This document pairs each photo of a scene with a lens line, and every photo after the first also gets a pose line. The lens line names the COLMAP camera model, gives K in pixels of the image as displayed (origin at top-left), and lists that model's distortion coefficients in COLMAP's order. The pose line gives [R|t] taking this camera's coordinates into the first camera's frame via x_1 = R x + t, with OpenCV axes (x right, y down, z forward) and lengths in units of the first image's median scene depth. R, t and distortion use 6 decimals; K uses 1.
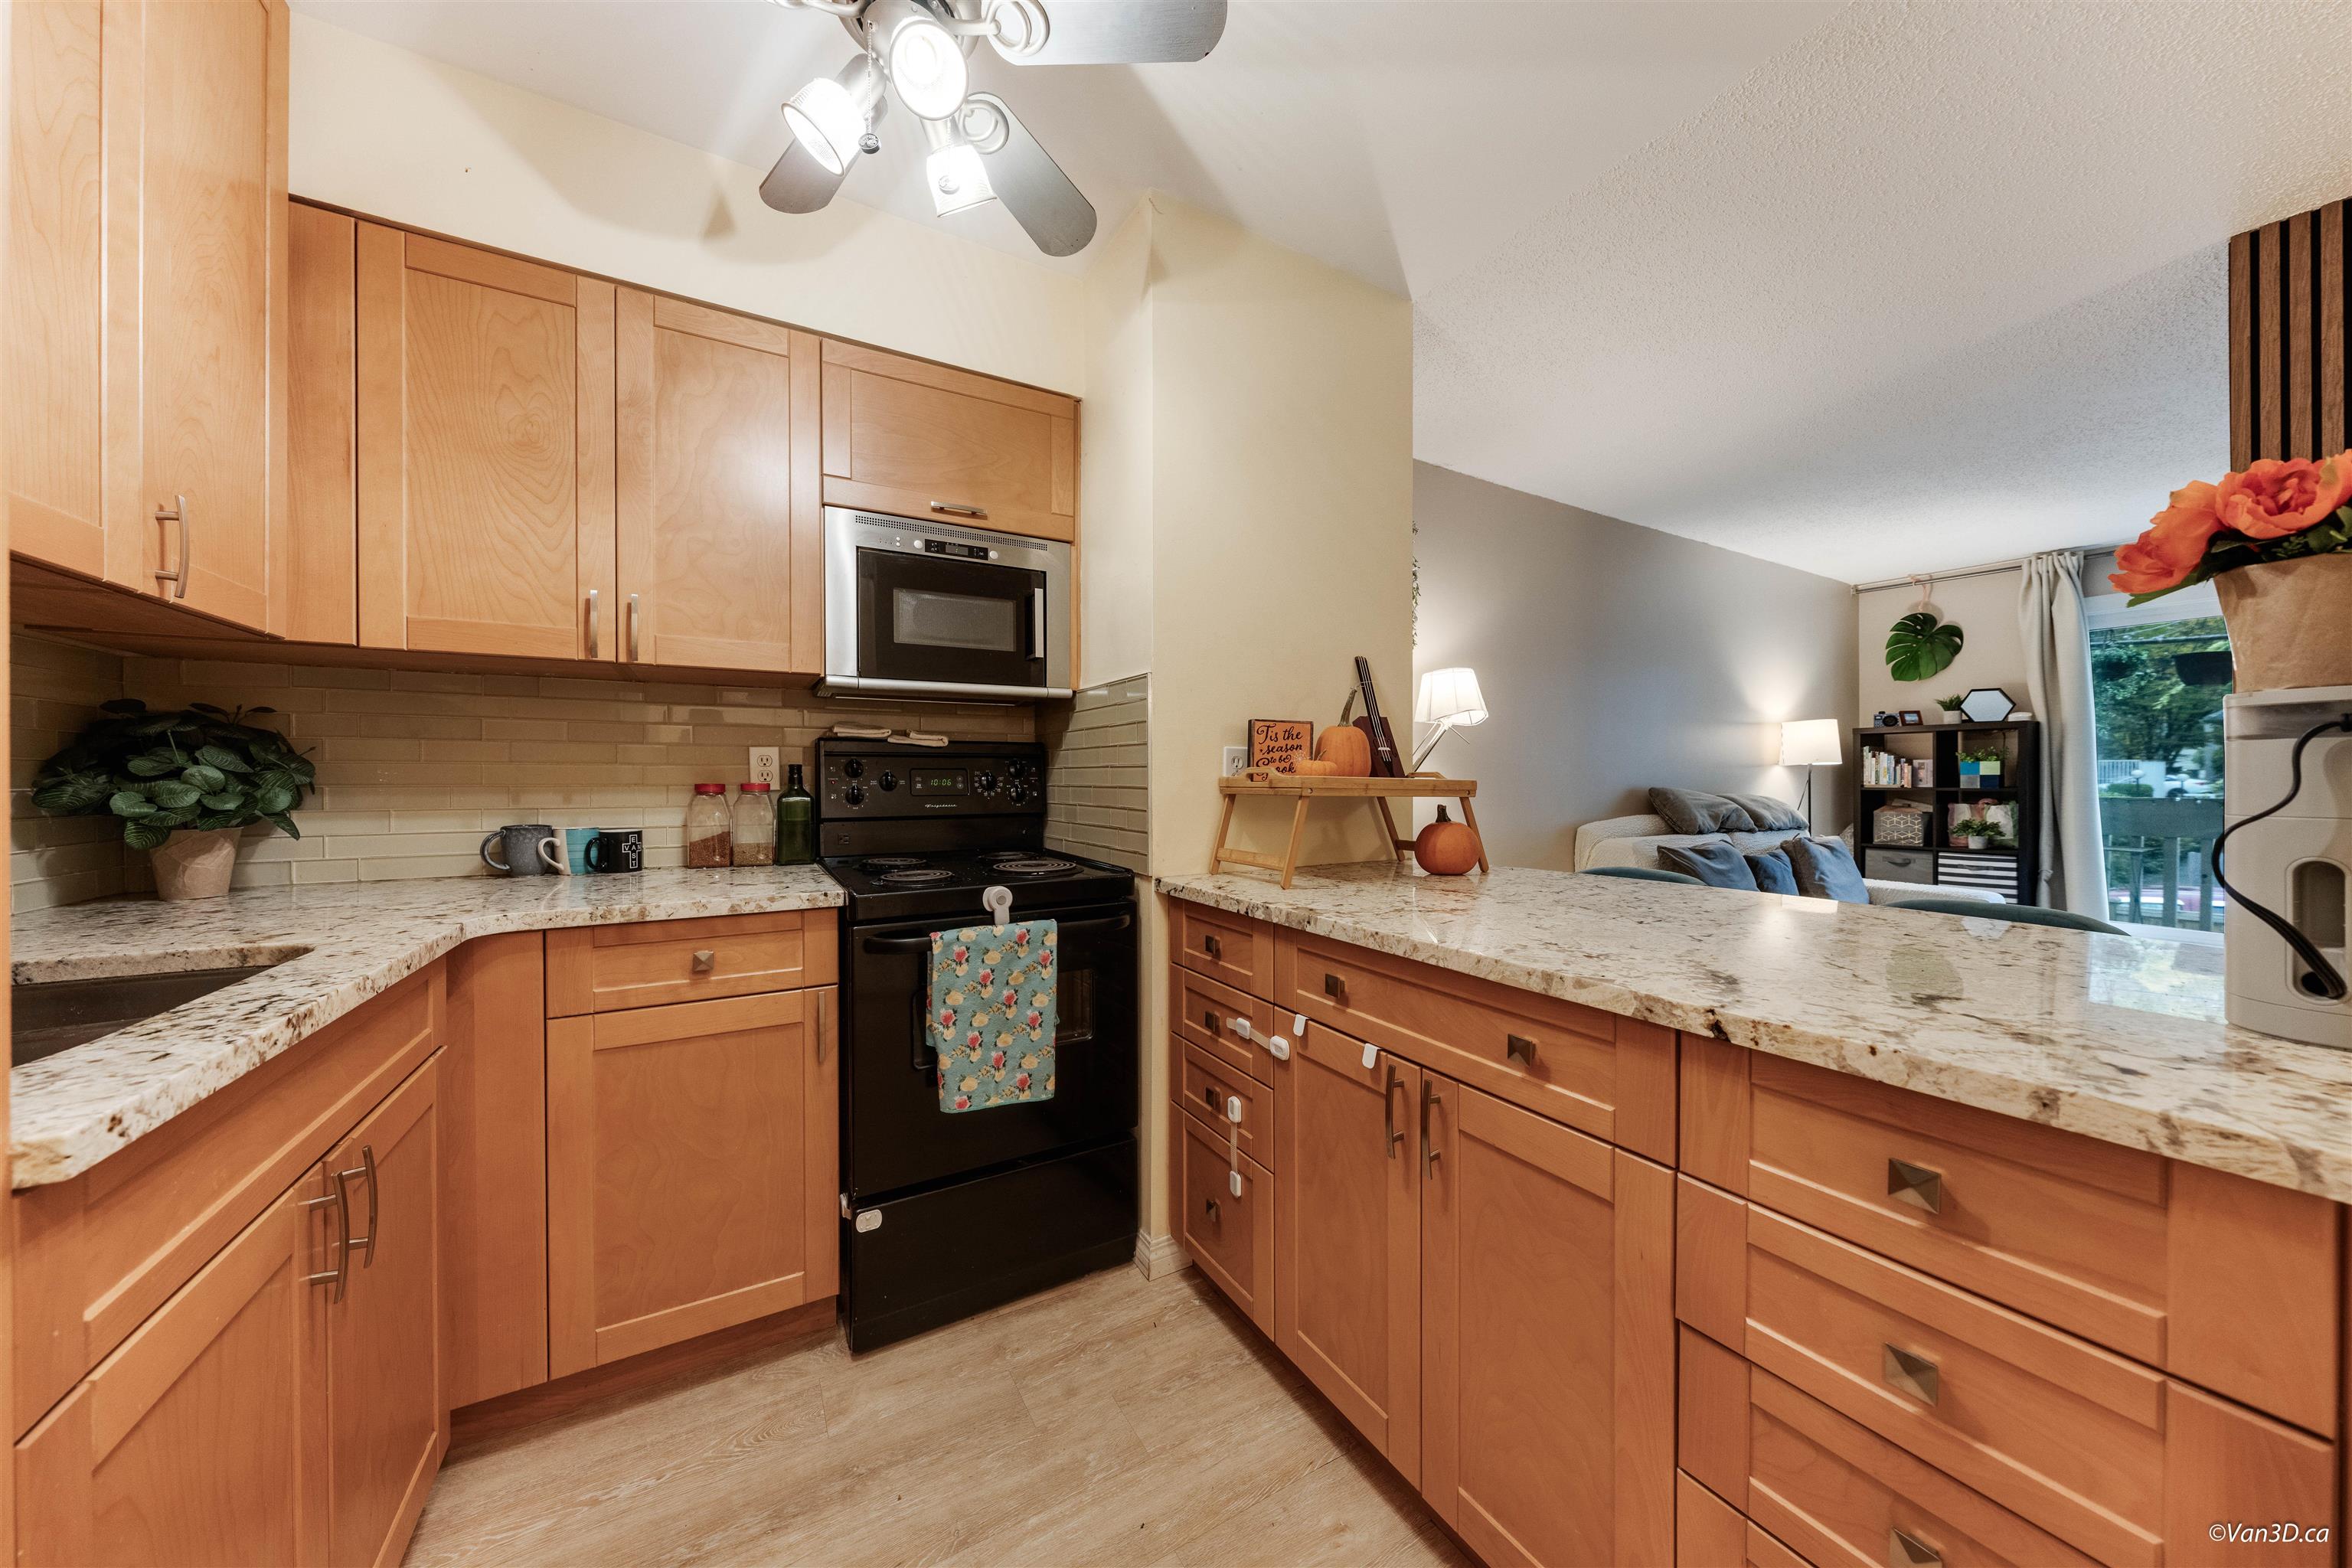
lens RADIAL K [[787.3, 0, 1168.3], [0, 787.3, 782.2], [0, 0, 1]] dist [-0.001591, -0.000086]
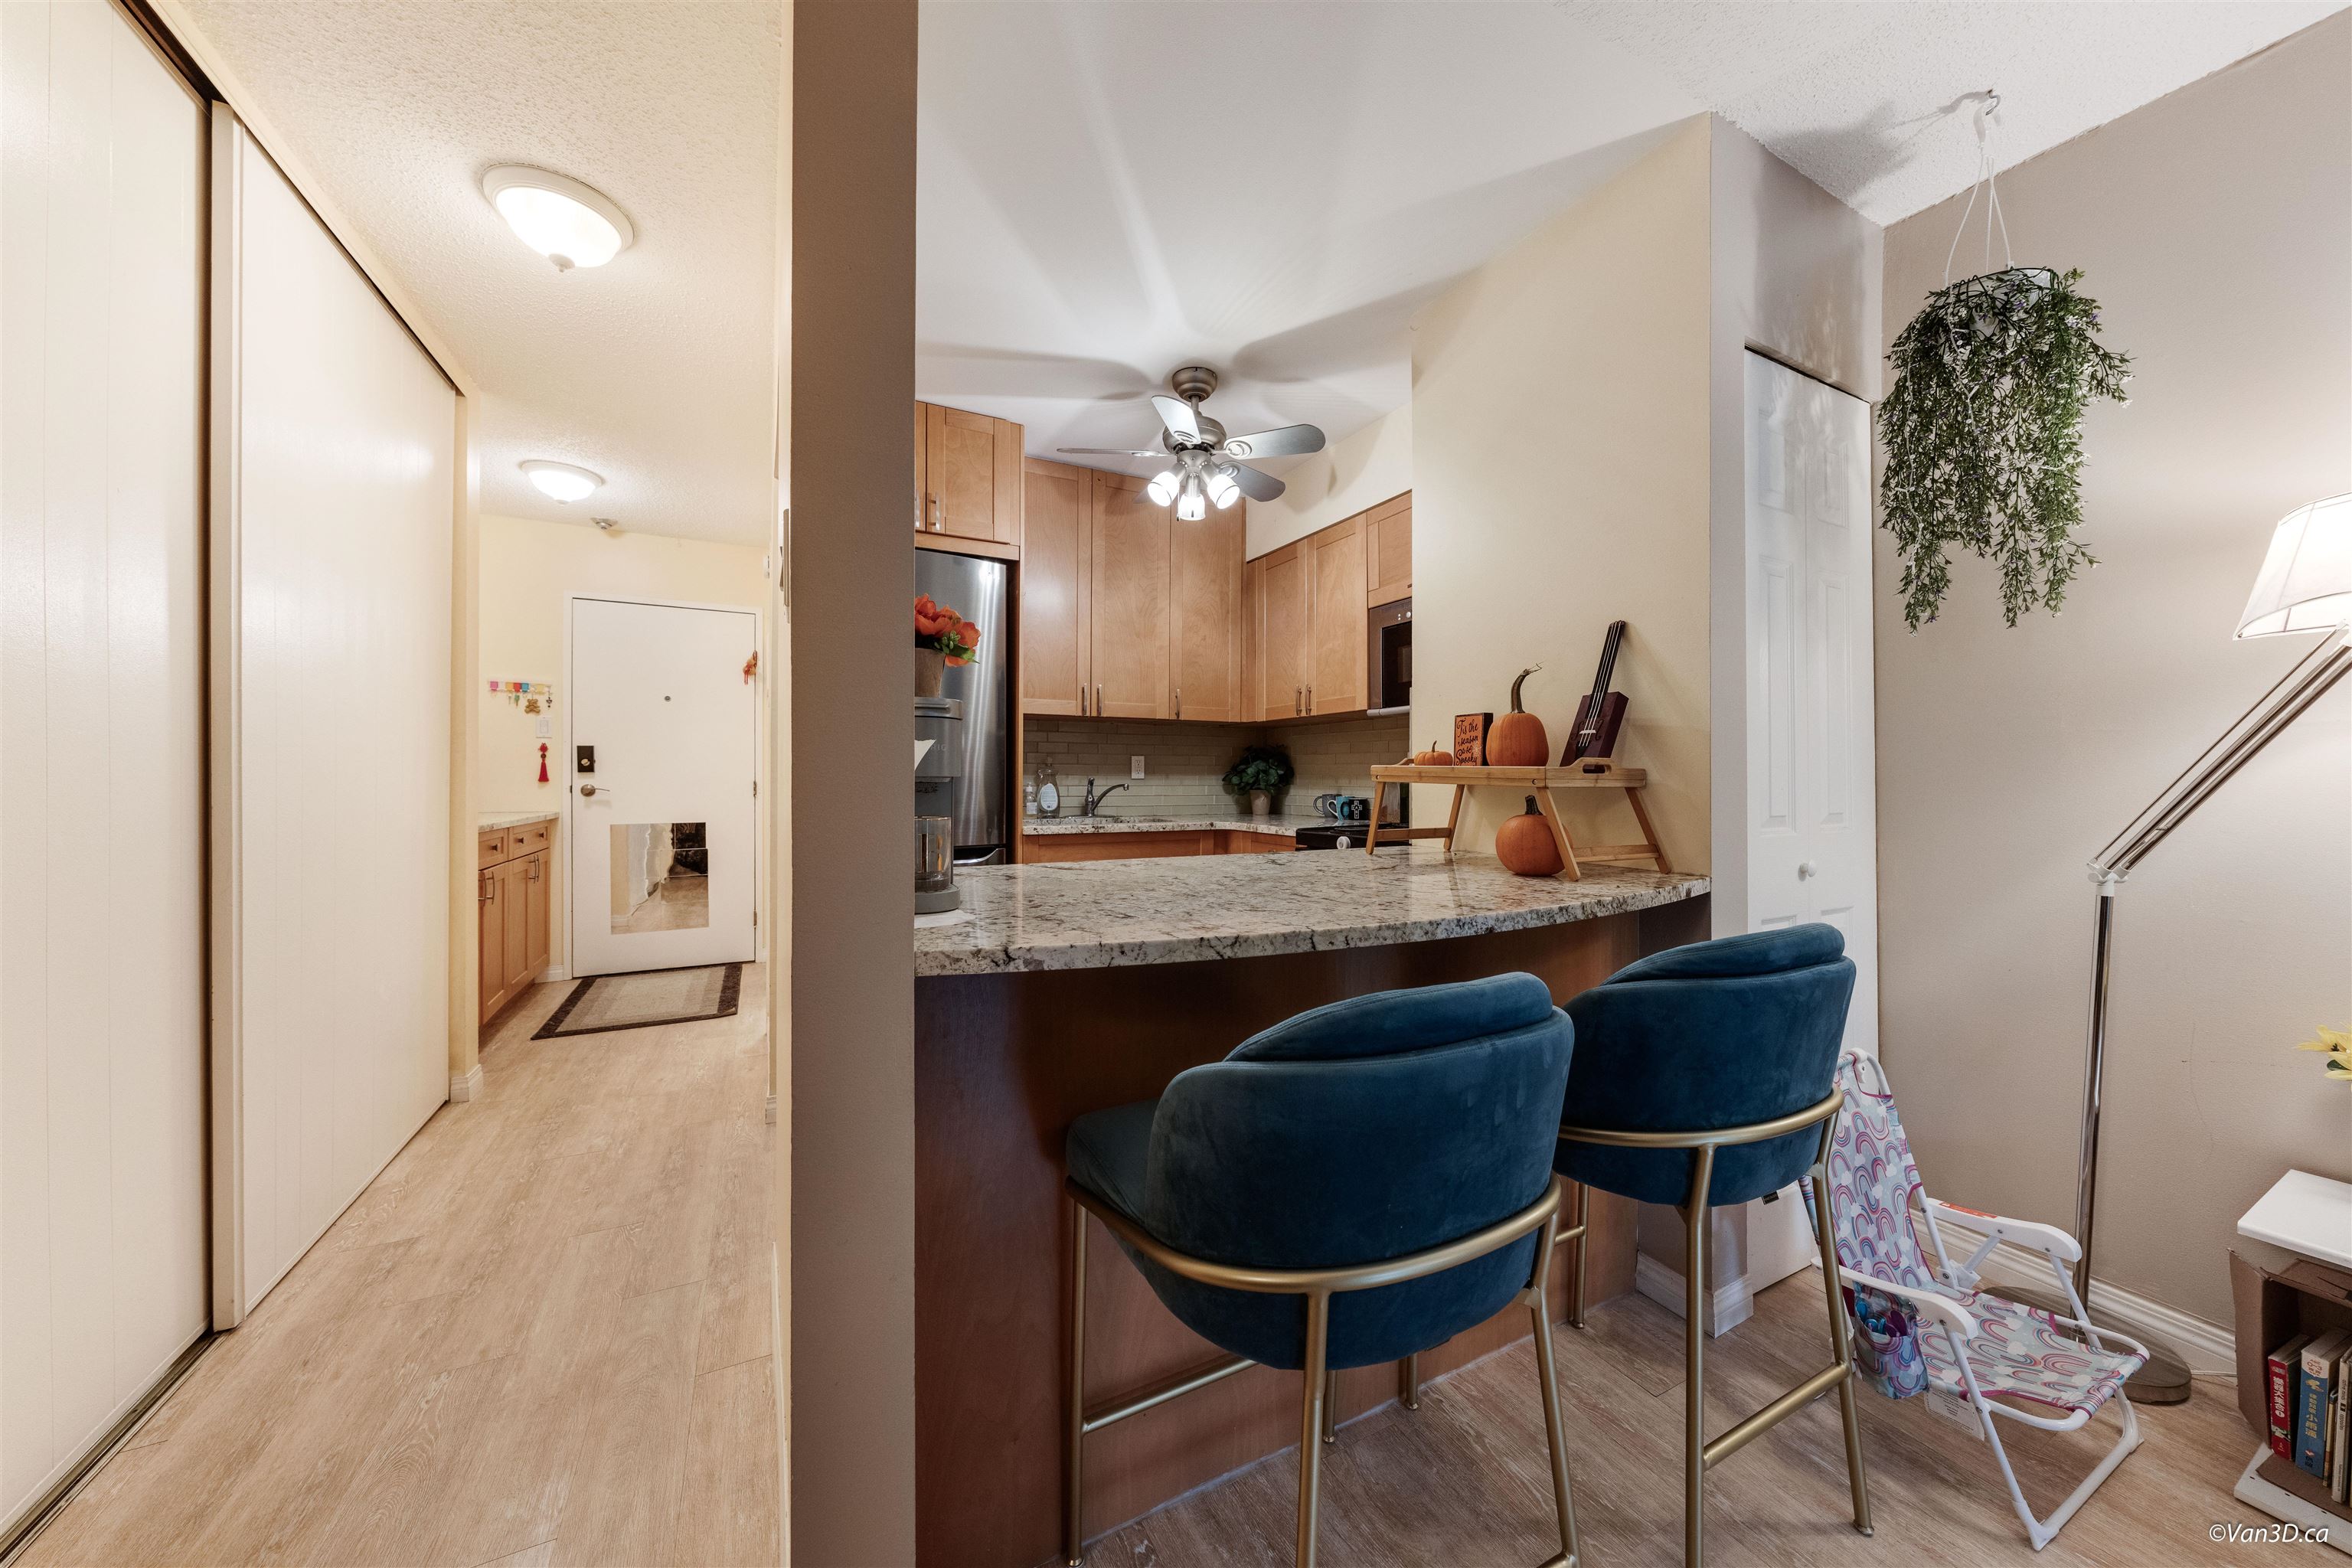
lens RADIAL K [[792.1, 0, 1171.9], [0, 792.1, 778.8], [0, 0, 1]] dist [-0.001136, 0.000171]
pose [[-0.042135, 0.003705, -0.999105, 1.404176], [-0.006129, 0.999973, 0.003966, 0.009295], [0.999093, 0.006291, -0.042111, 0.712041]]
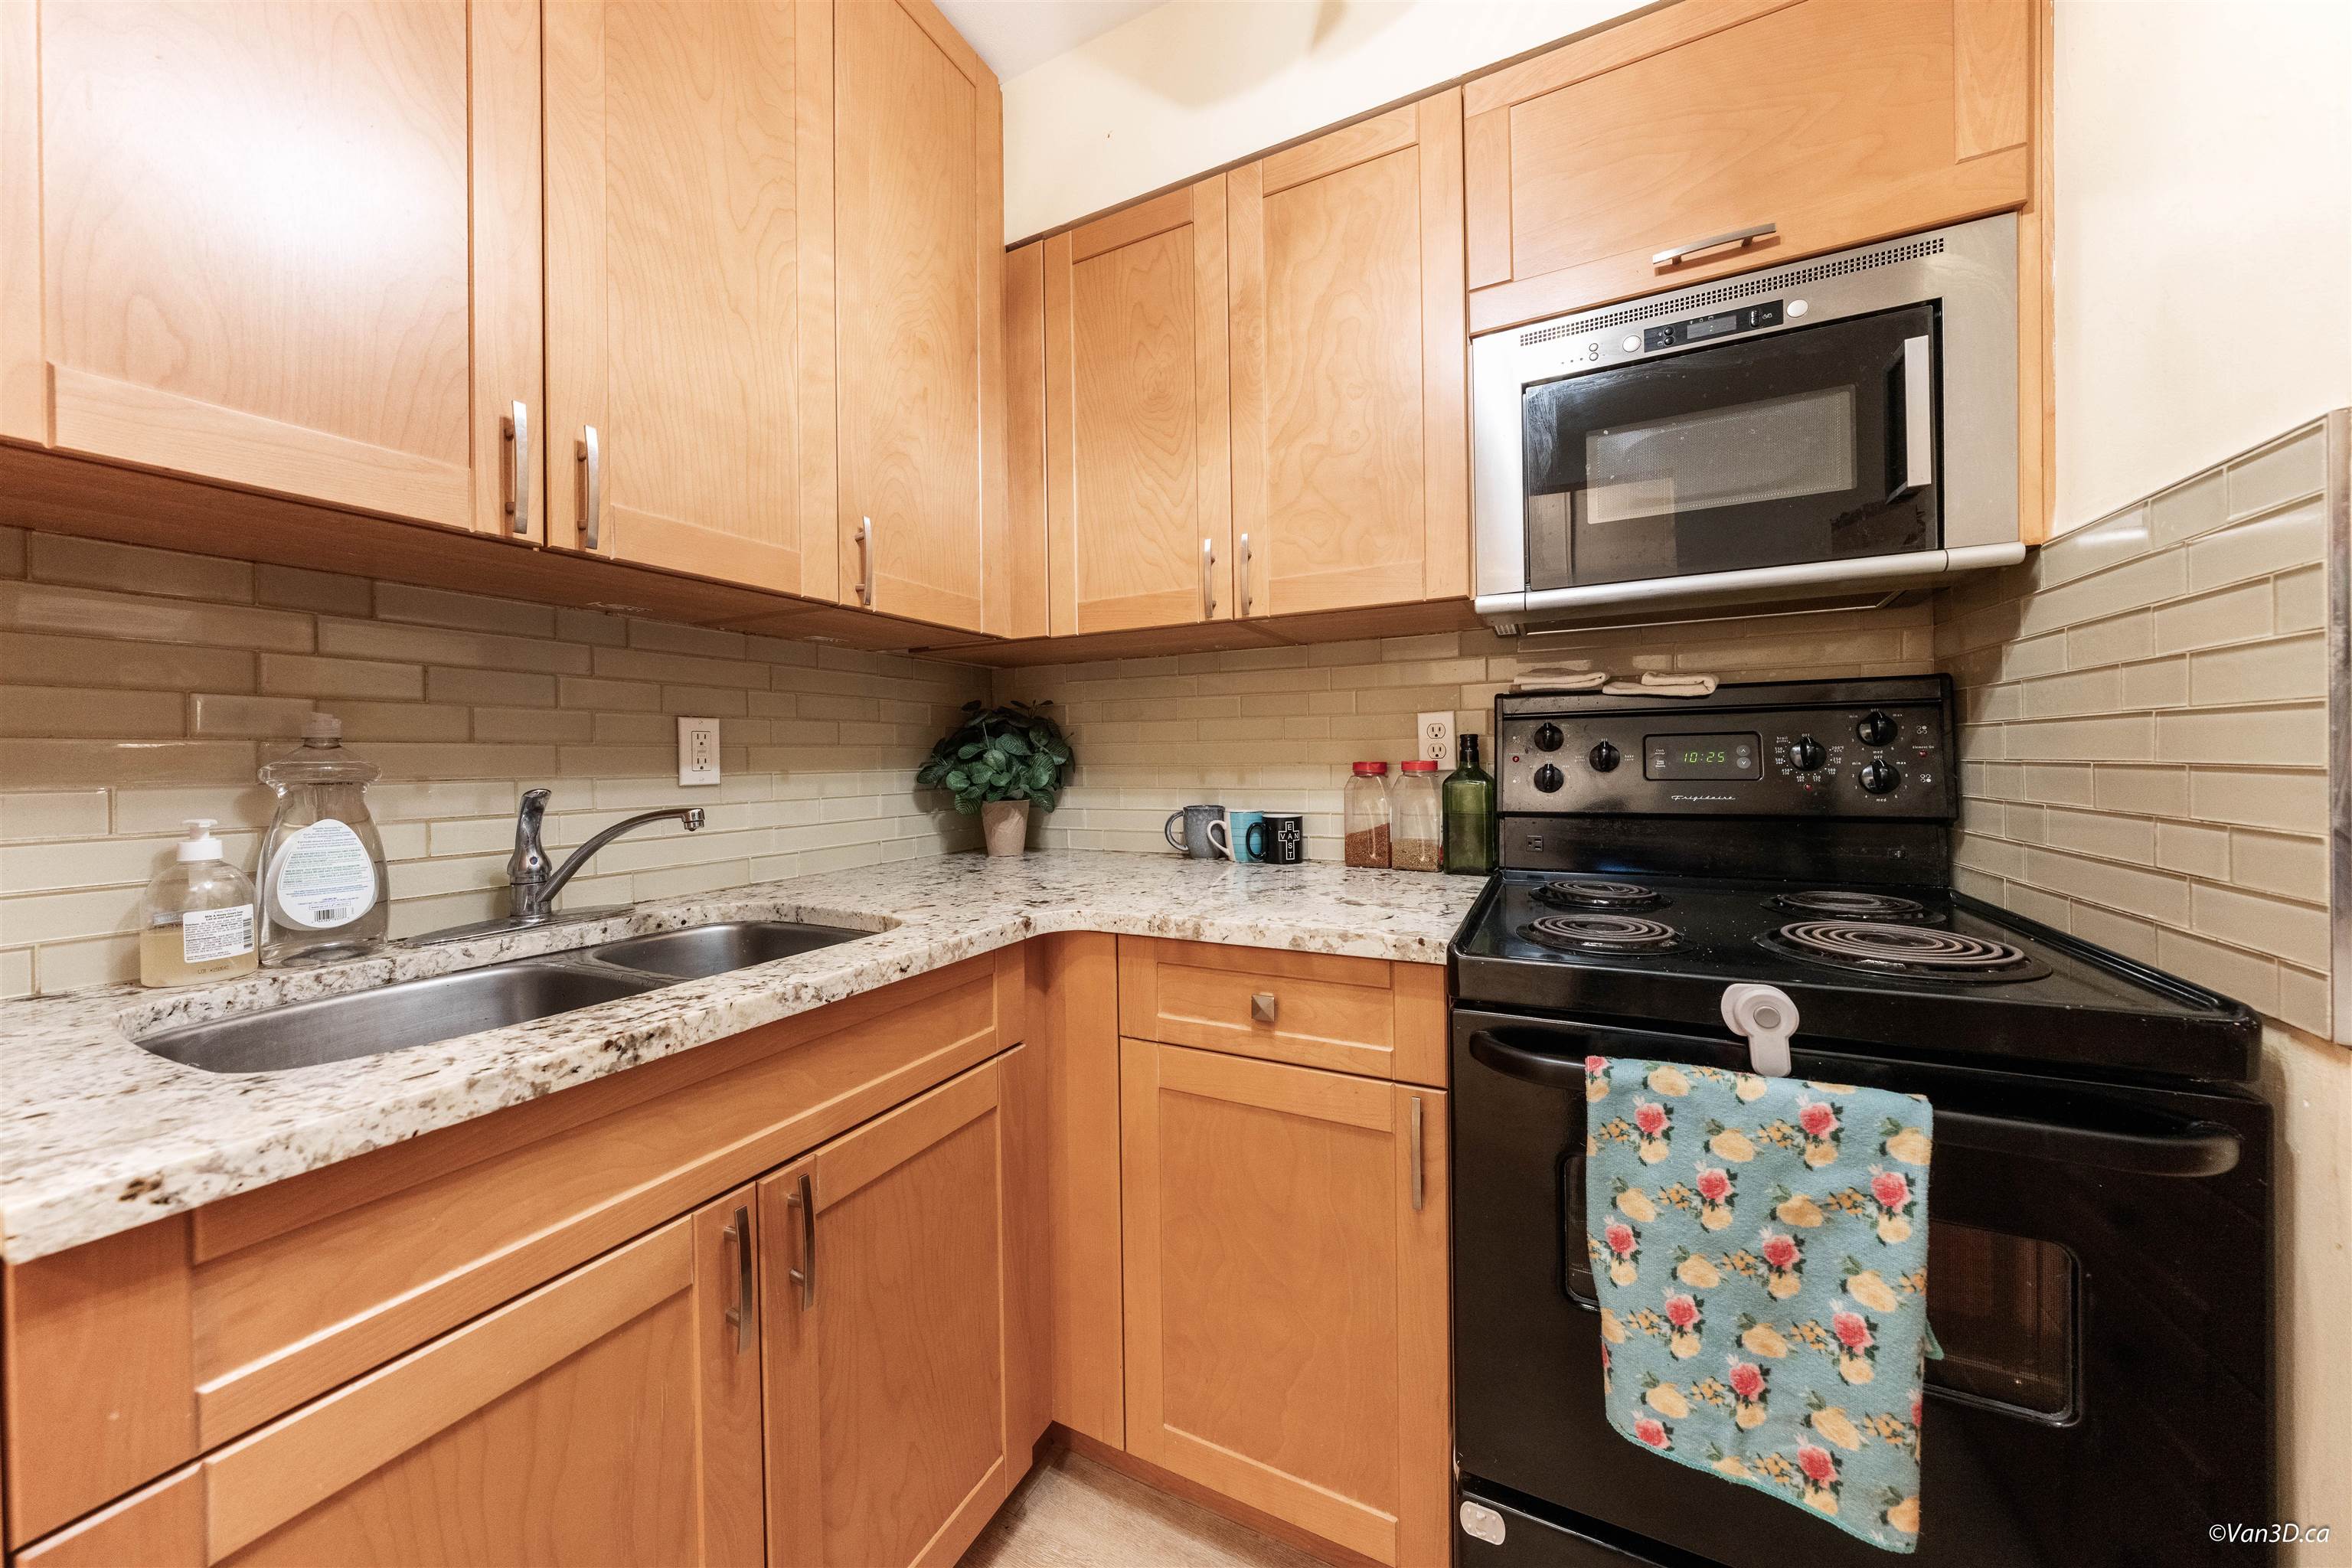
lens RADIAL K [[804.3, 0, 1171.3], [0, 804.3, 766.8], [0, 0, 1]] dist [-0.003452, -0.000195]
pose [[0.552533, 0.001006, -0.833490, -0.017214], [0.009558, 0.999926, 0.007543, -0.001337], [0.833436, -0.012134, 0.552483, 0.456775]]
